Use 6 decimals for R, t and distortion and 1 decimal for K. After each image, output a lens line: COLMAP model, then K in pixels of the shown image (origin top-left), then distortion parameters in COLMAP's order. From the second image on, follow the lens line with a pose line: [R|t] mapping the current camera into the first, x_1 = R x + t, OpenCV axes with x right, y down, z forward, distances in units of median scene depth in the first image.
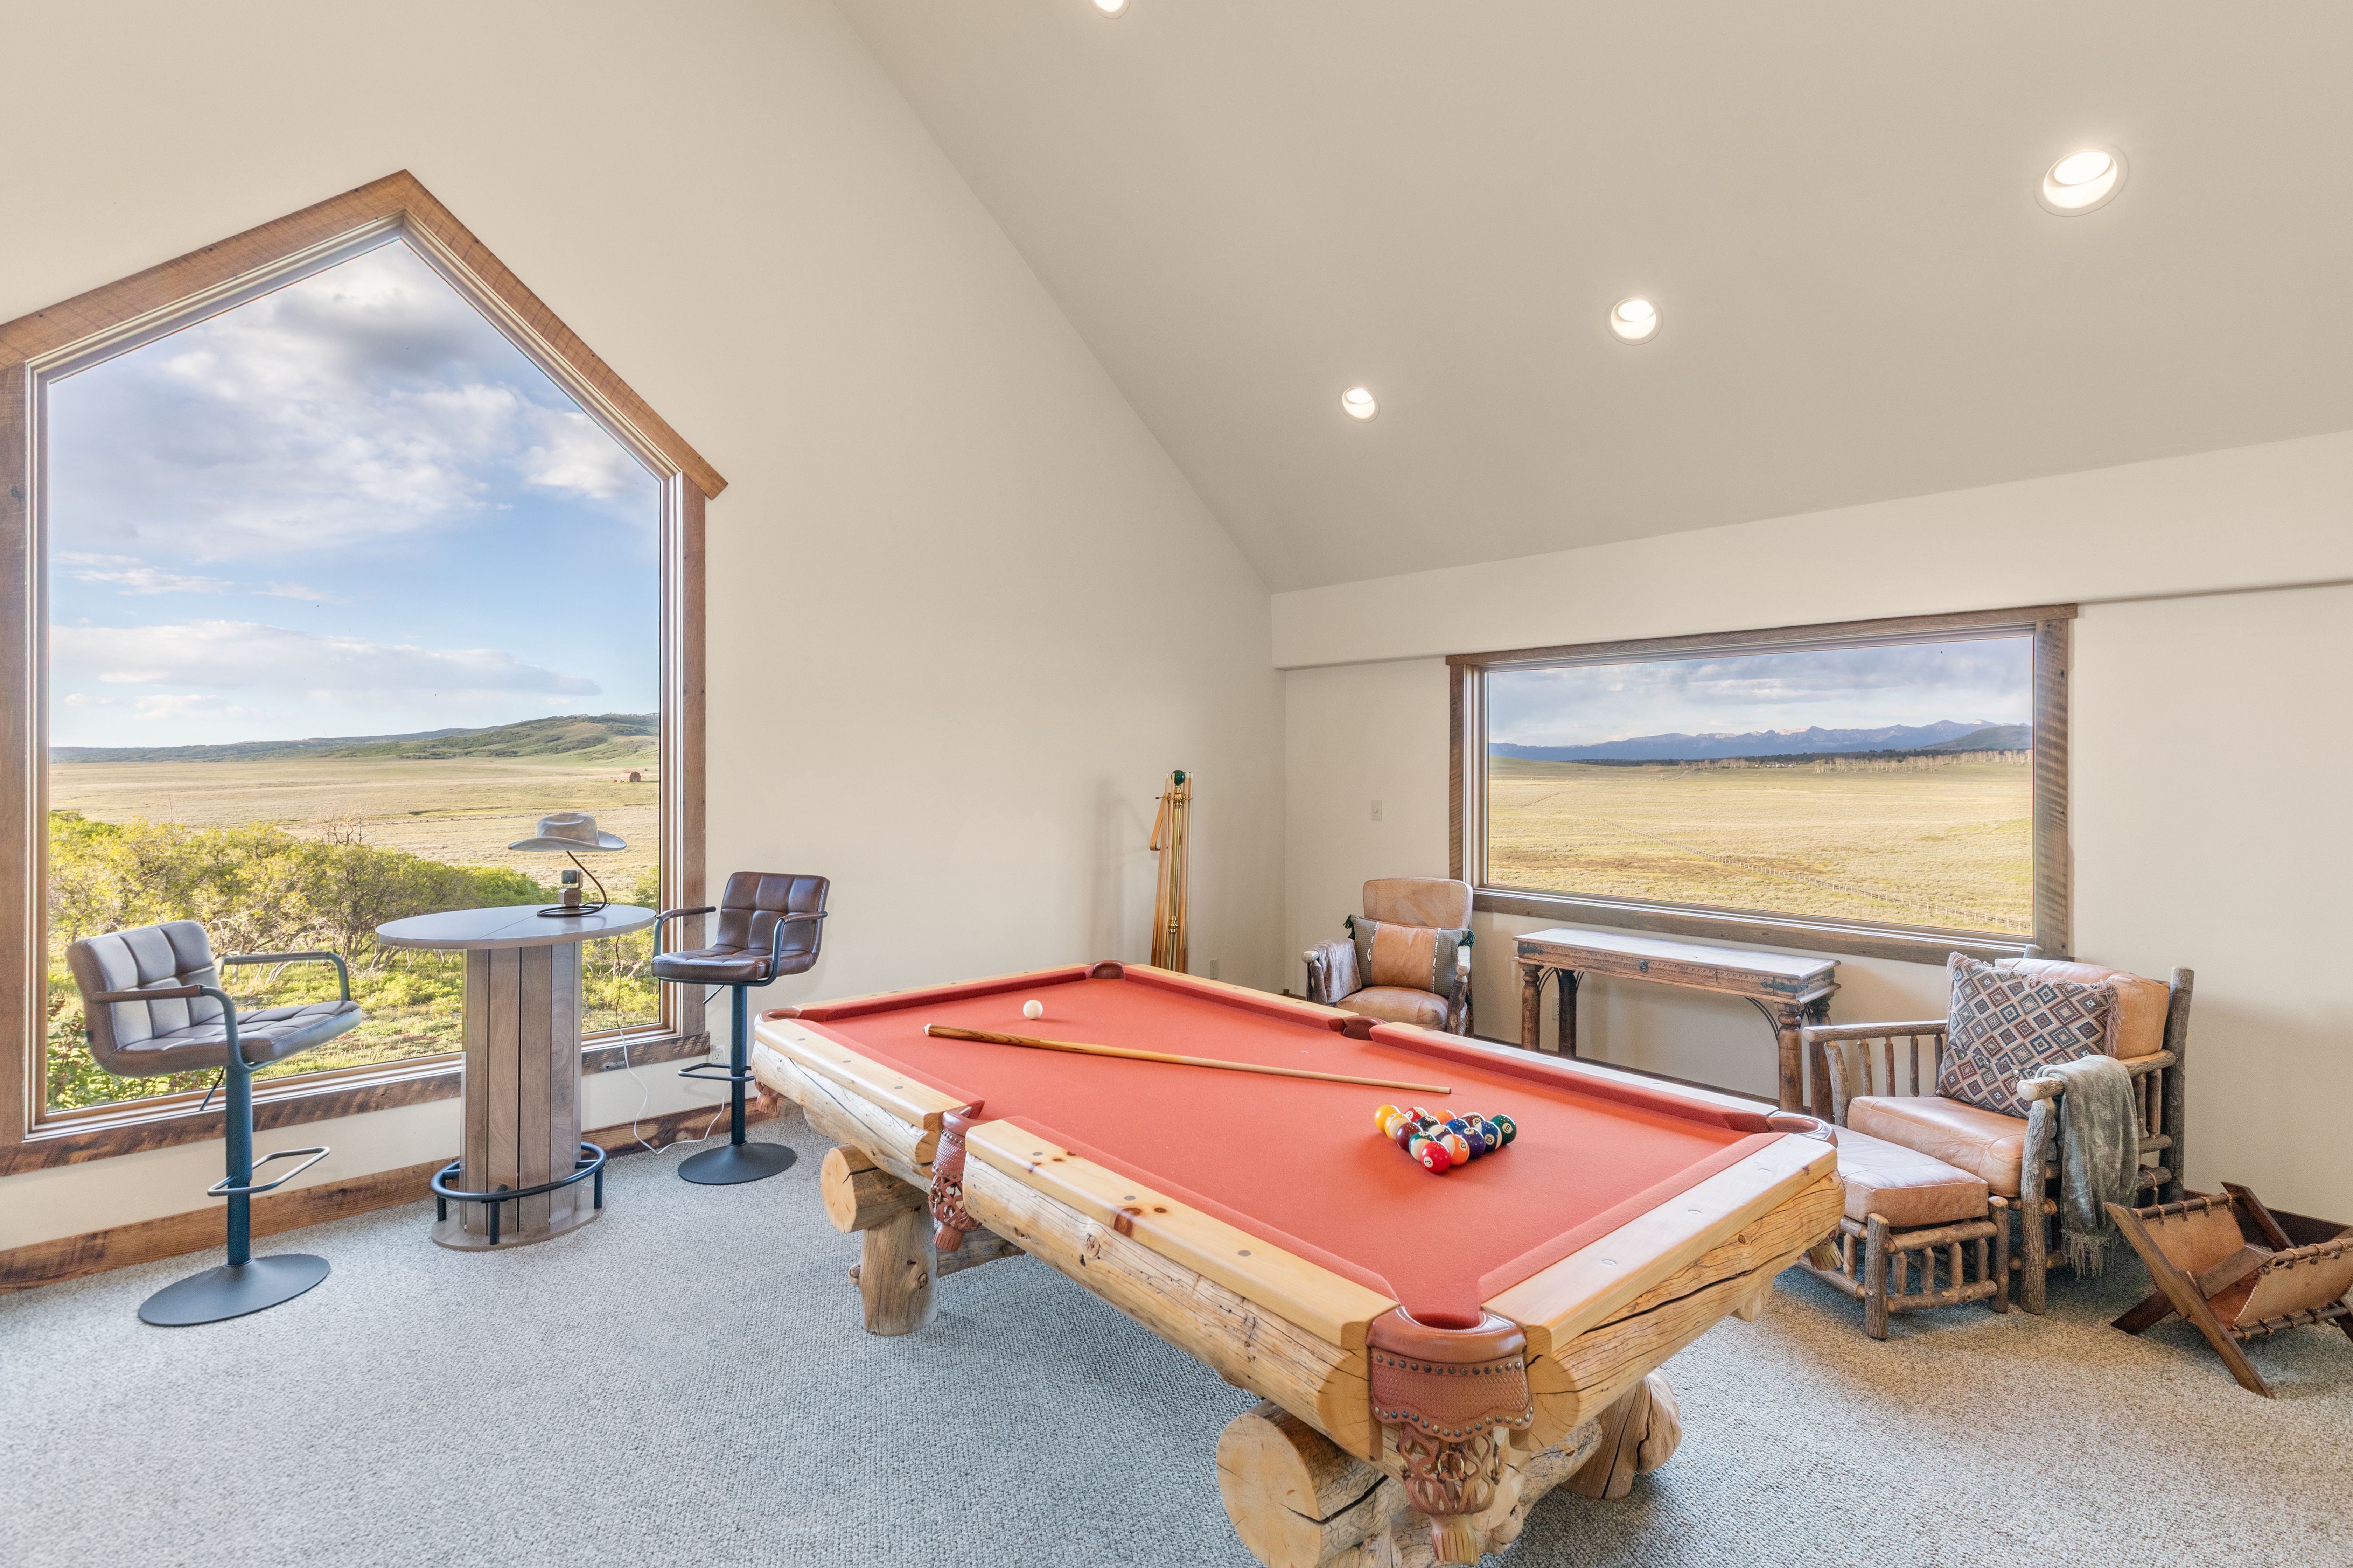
lens RADIAL K [[1102.8, 0, 1187.0], [0, 1102.8, 761.0], [0, 0, 1]] dist [0.030396, 0.000222]
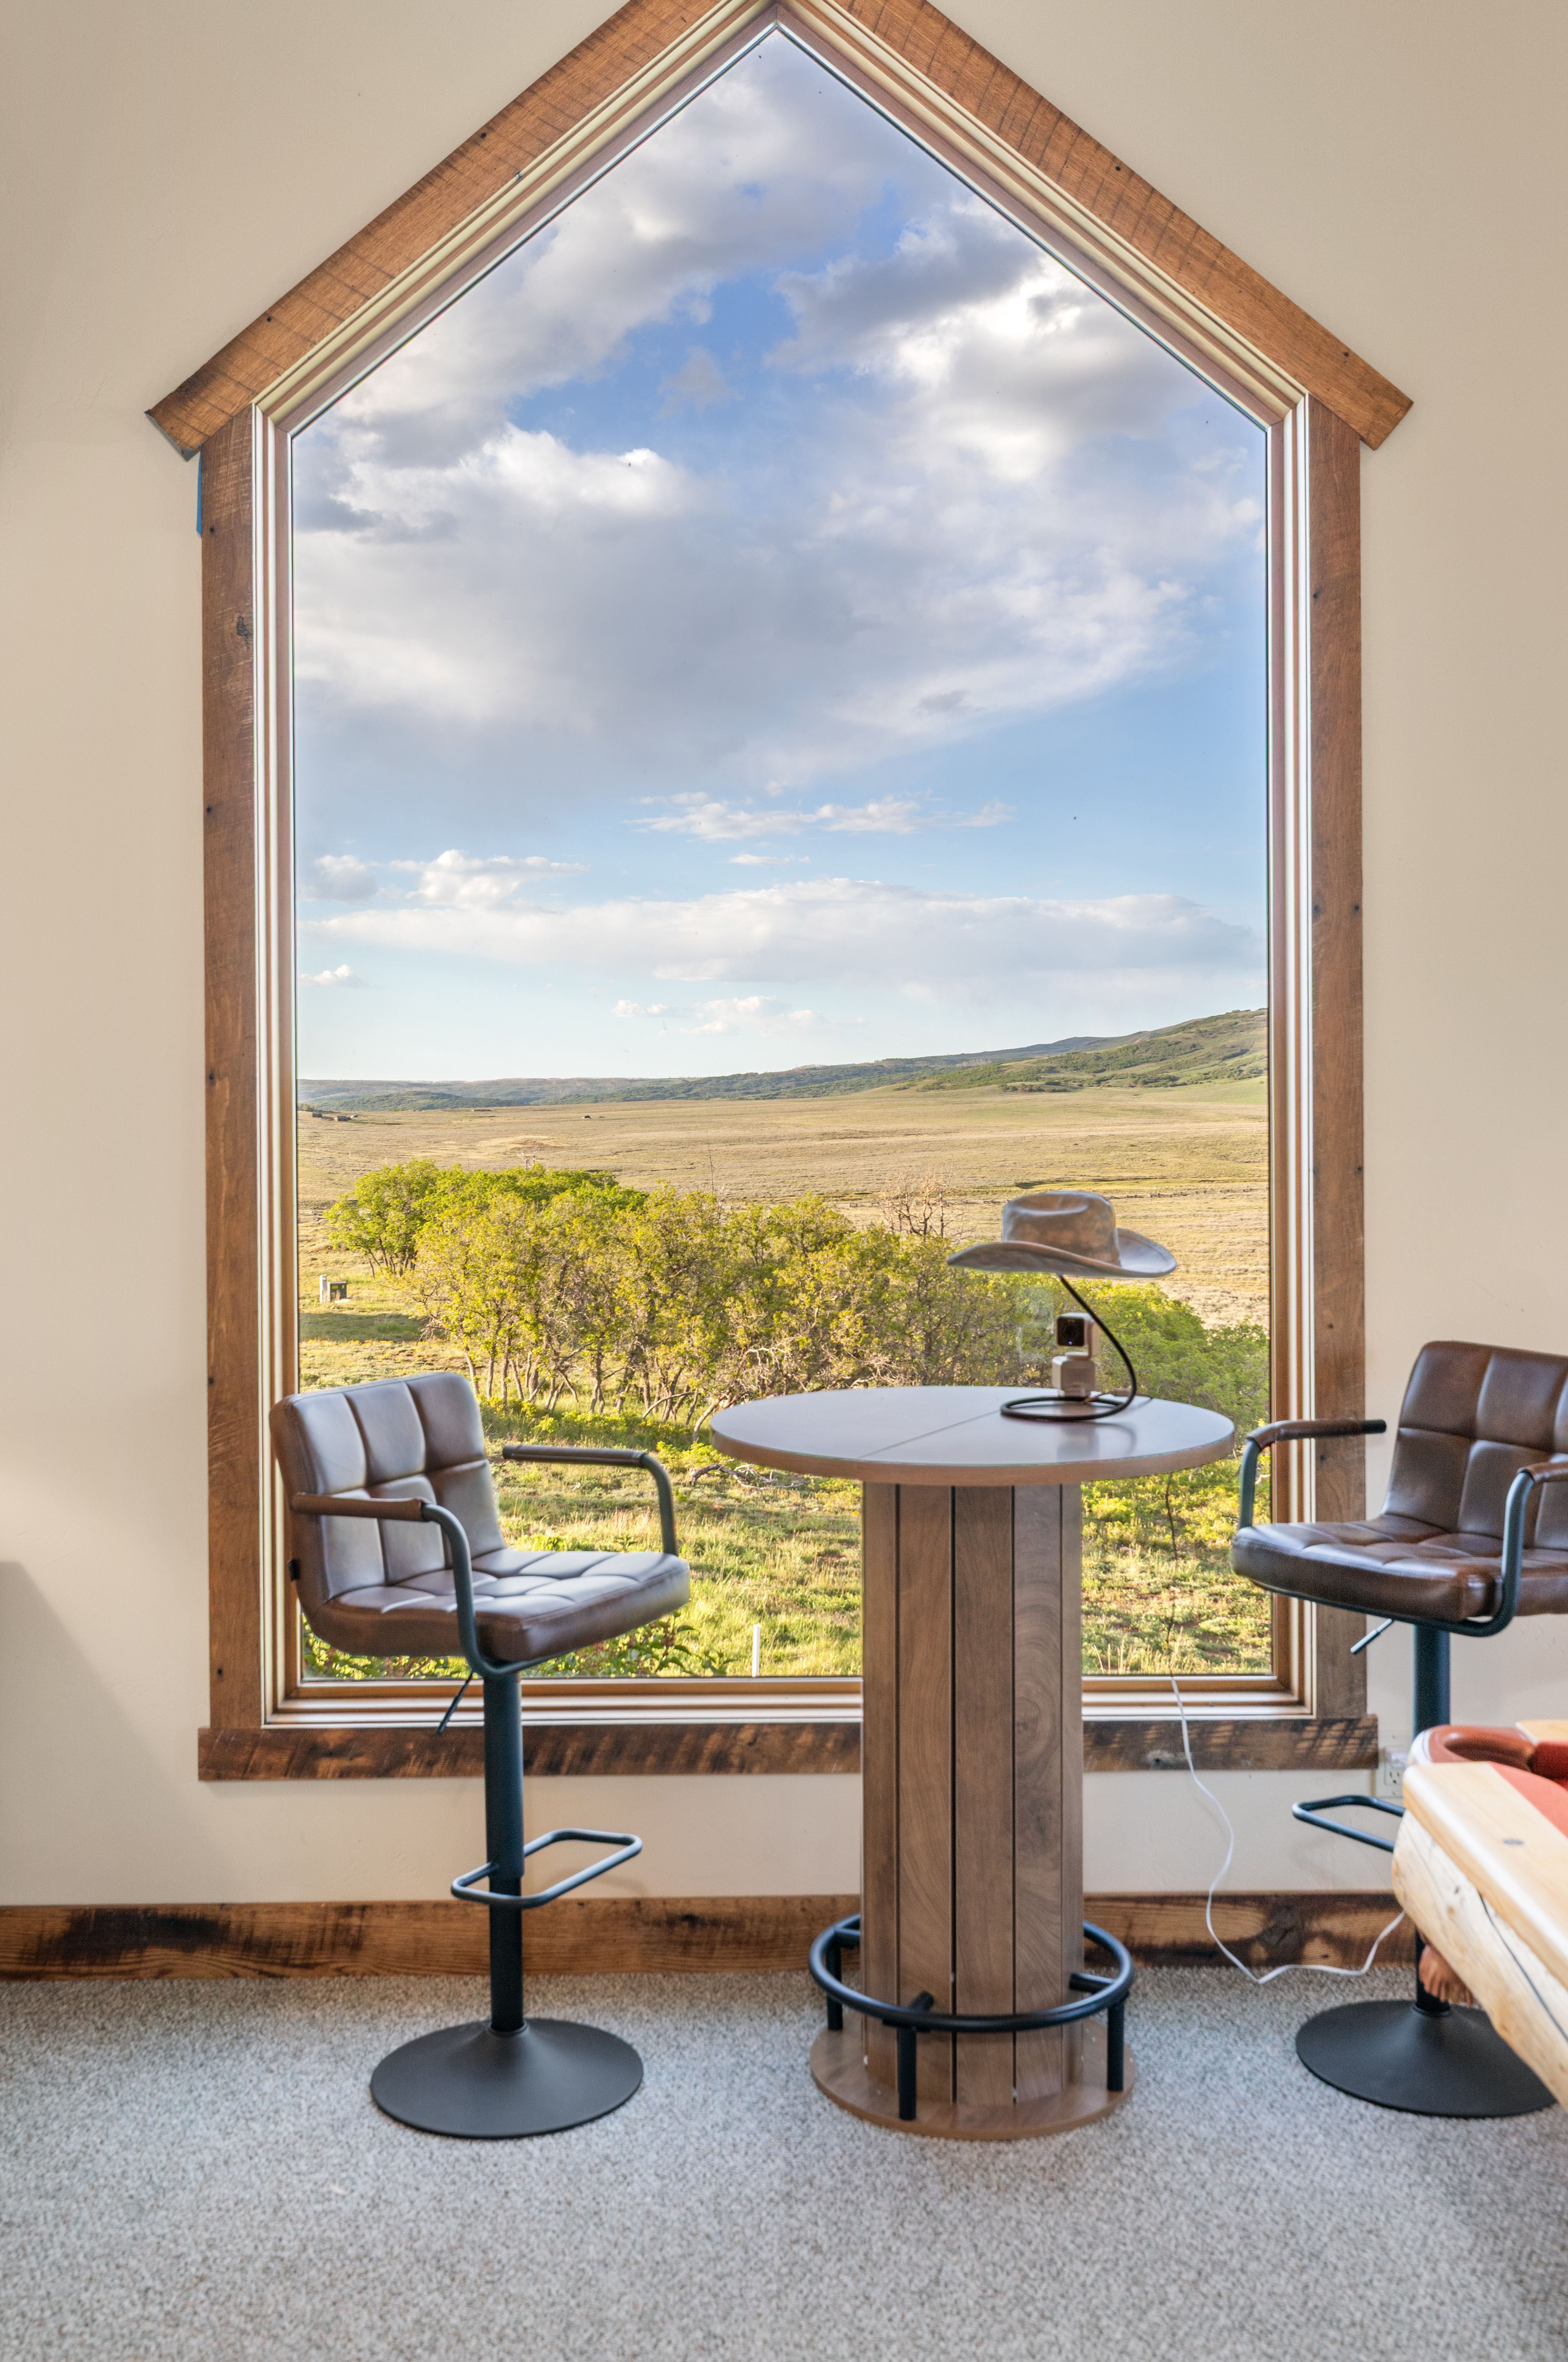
lens RADIAL K [[2305.4, 0, 742.3], [0, 2305.4, 1123.1], [0, 0, 1]] dist [-0.004047, 0.016445]
pose [[0.744861, -0.000494, -0.667220, -0.030275], [0.010092, 0.999894, 0.010525, 0.008704], [0.667143, -0.014573, 0.744787, 0.222010]]
